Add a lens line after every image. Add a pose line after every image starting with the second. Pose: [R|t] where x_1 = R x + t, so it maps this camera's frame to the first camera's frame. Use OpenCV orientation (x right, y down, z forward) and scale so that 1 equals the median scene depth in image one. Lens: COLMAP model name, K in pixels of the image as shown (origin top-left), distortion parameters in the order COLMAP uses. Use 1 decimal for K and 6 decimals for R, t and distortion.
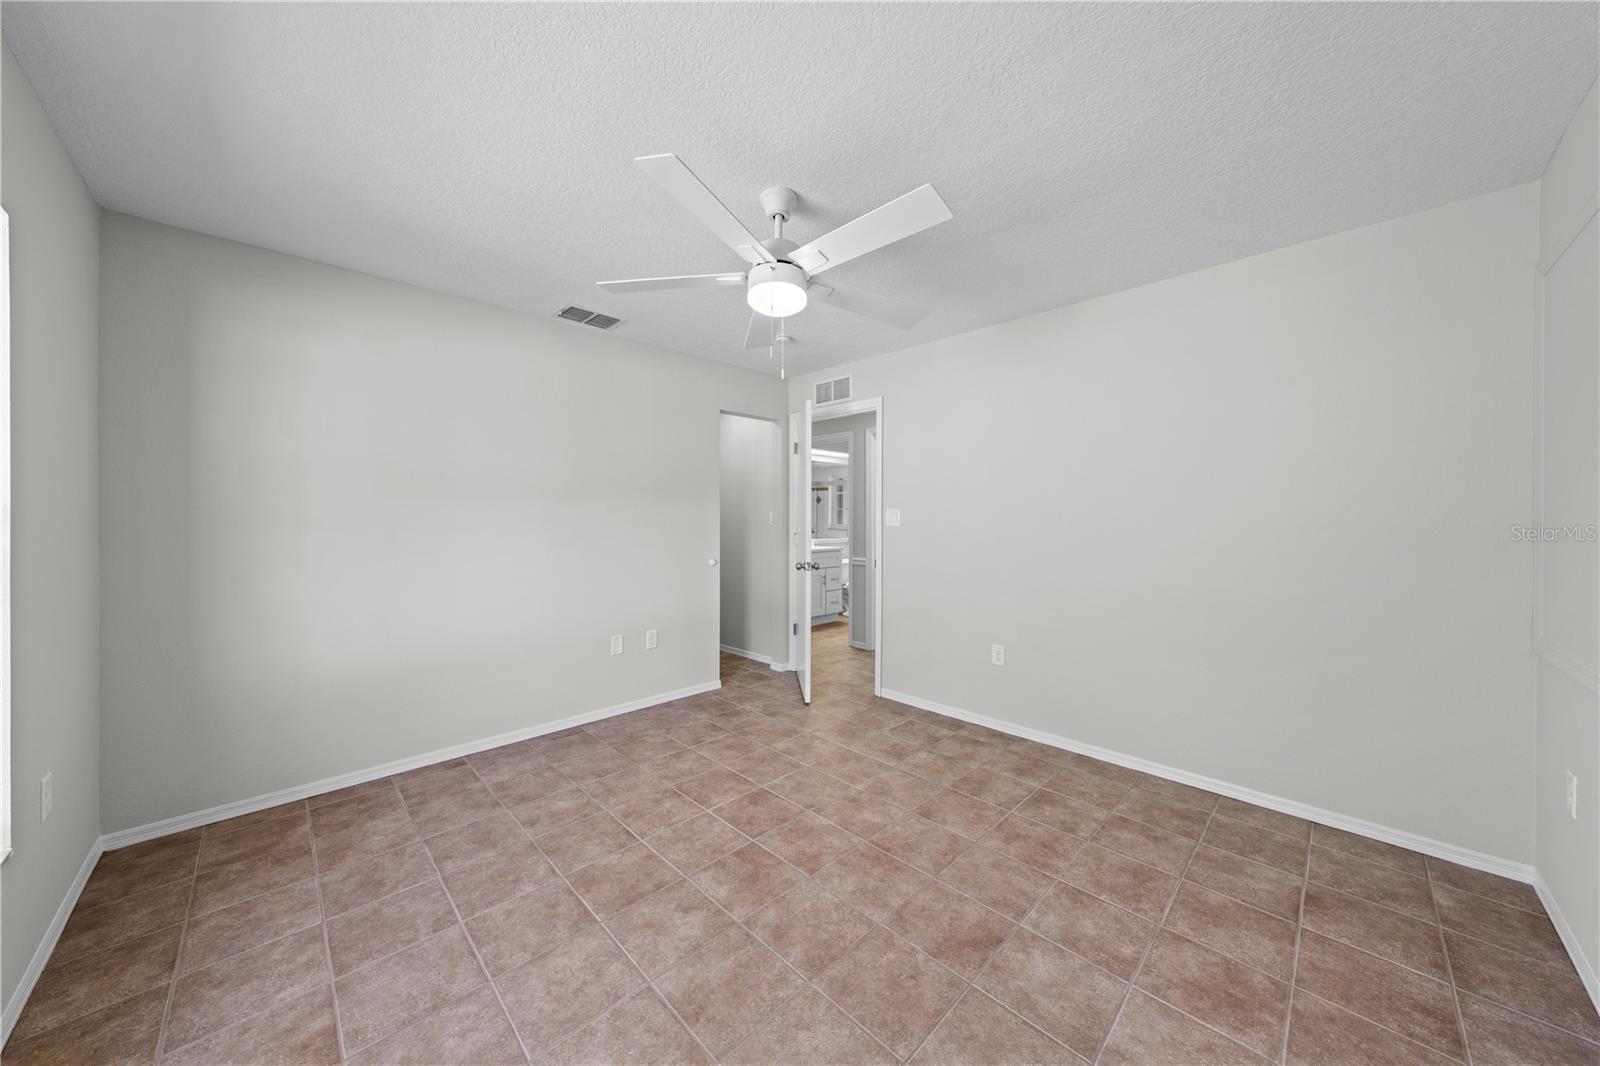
lens RADIAL K [[545.1, 0, 800.0], [0, 545.1, 527.5], [0, 0, 1]] dist [-0.003268, -0.000030]
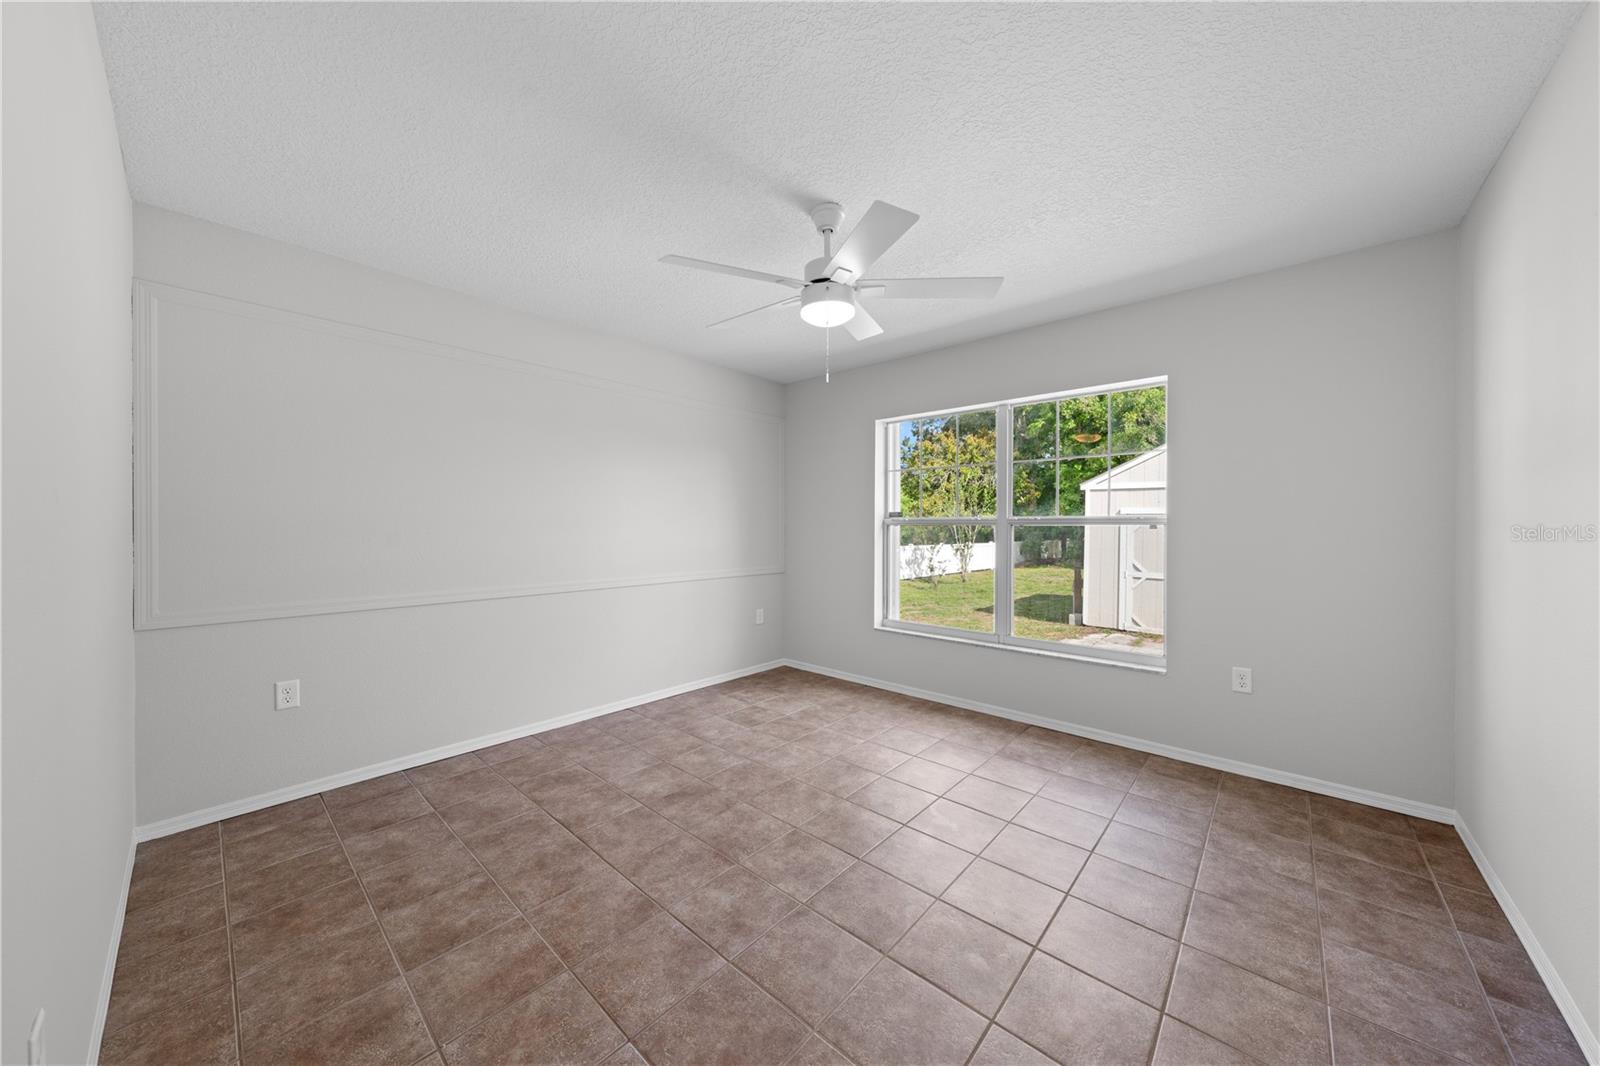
lens RADIAL K [[545.1, 0, 799.4], [0, 545.1, 525.8], [0, 0, 1]] dist [-0.003268, -0.000030]
pose [[-0.997895, -0.003234, -0.064770, 0.079473], [-0.004187, 0.999885, 0.014579, -0.005546], [0.064715, 0.014819, -0.997794, 1.965222]]
